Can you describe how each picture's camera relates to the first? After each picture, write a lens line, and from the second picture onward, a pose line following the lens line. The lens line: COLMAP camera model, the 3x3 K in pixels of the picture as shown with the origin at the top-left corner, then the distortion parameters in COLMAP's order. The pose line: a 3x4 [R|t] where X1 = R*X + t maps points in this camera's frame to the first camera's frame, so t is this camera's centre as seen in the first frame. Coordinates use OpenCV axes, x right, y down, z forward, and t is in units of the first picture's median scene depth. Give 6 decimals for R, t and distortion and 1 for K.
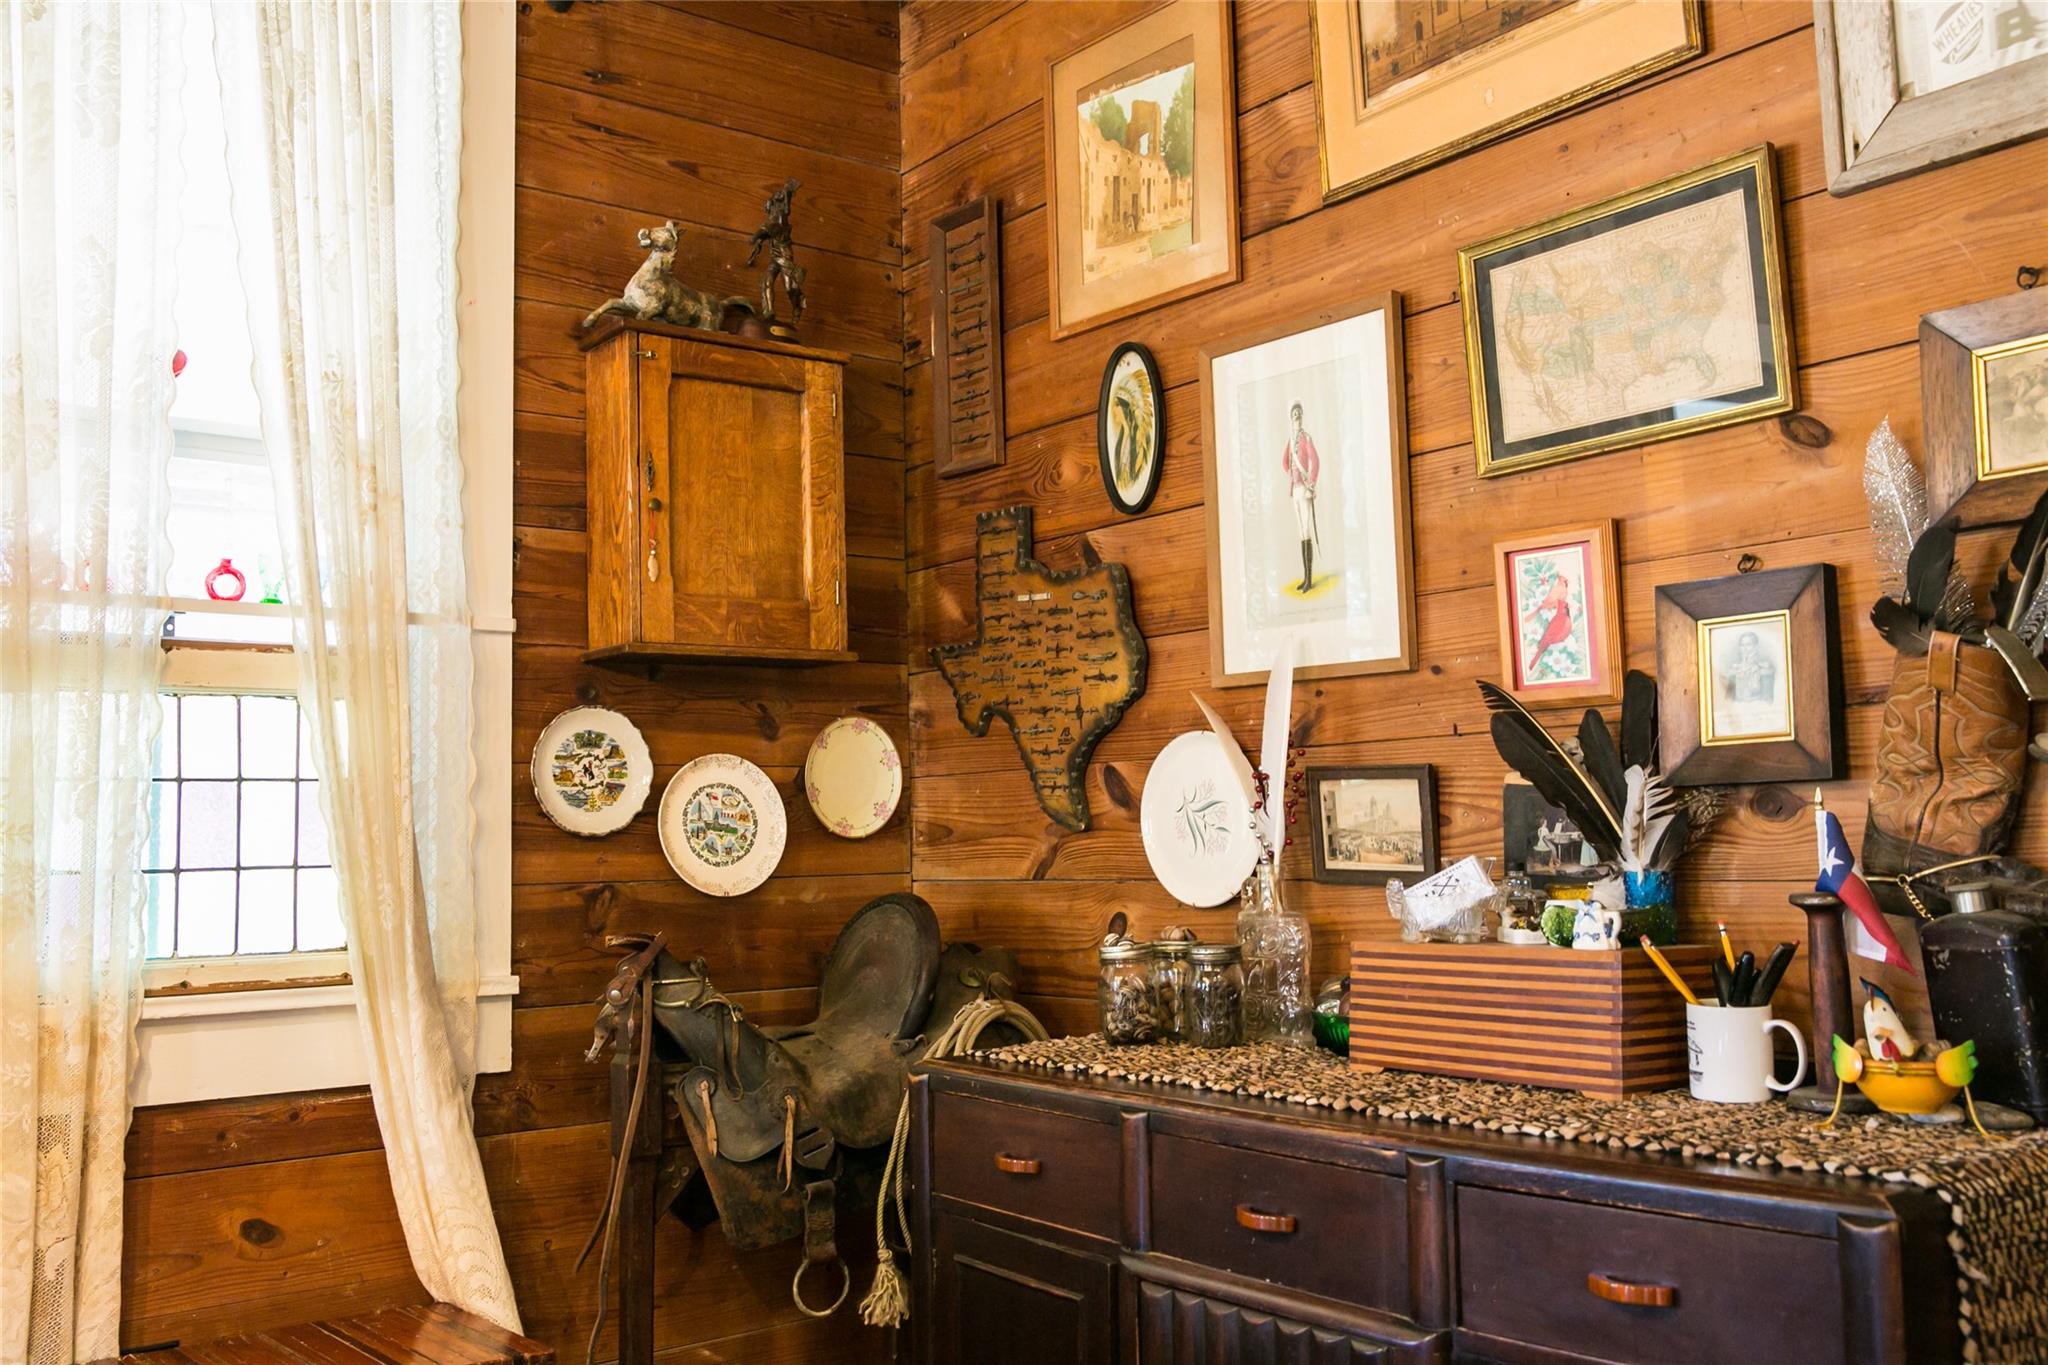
lens RADIAL K [[1827.1, 0, 1024.1], [0, 1827.1, 677.7], [0, 0, 1]] dist [-0.000873, -0.001726]
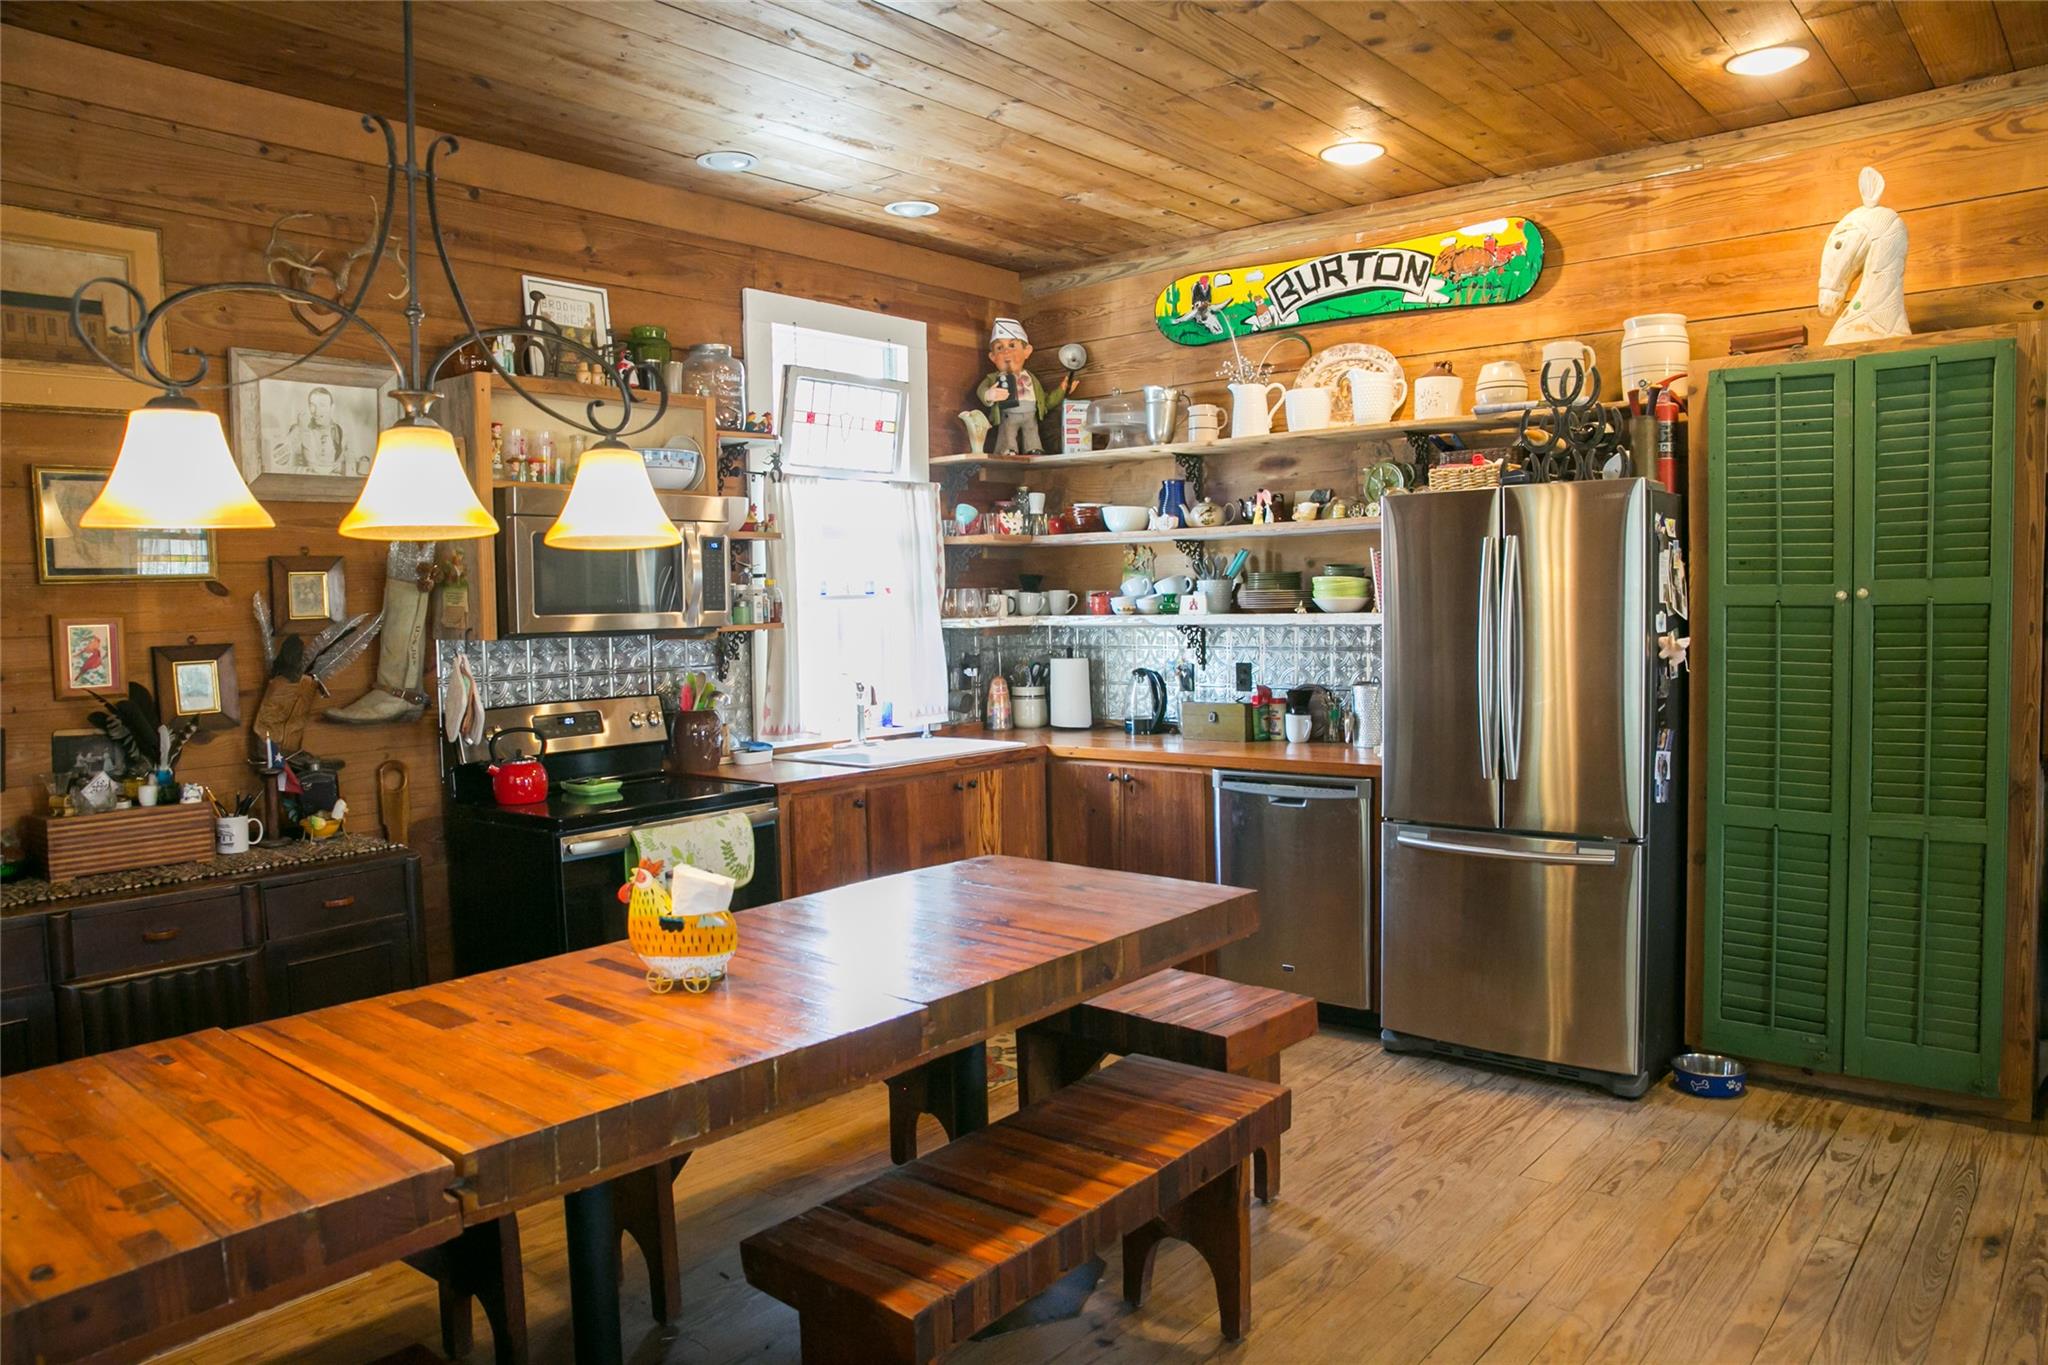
lens RADIAL K [[1385.5, 0, 1012.1], [0, 1385.5, 690.0], [0, 0, 1]] dist [-0.069096, 0.045012]
pose [[-0.213293, -0.038829, 0.976216, -1.524796], [-0.060938, 0.997793, 0.026373, -0.104372], [-0.975086, -0.053864, -0.215189, 0.302448]]
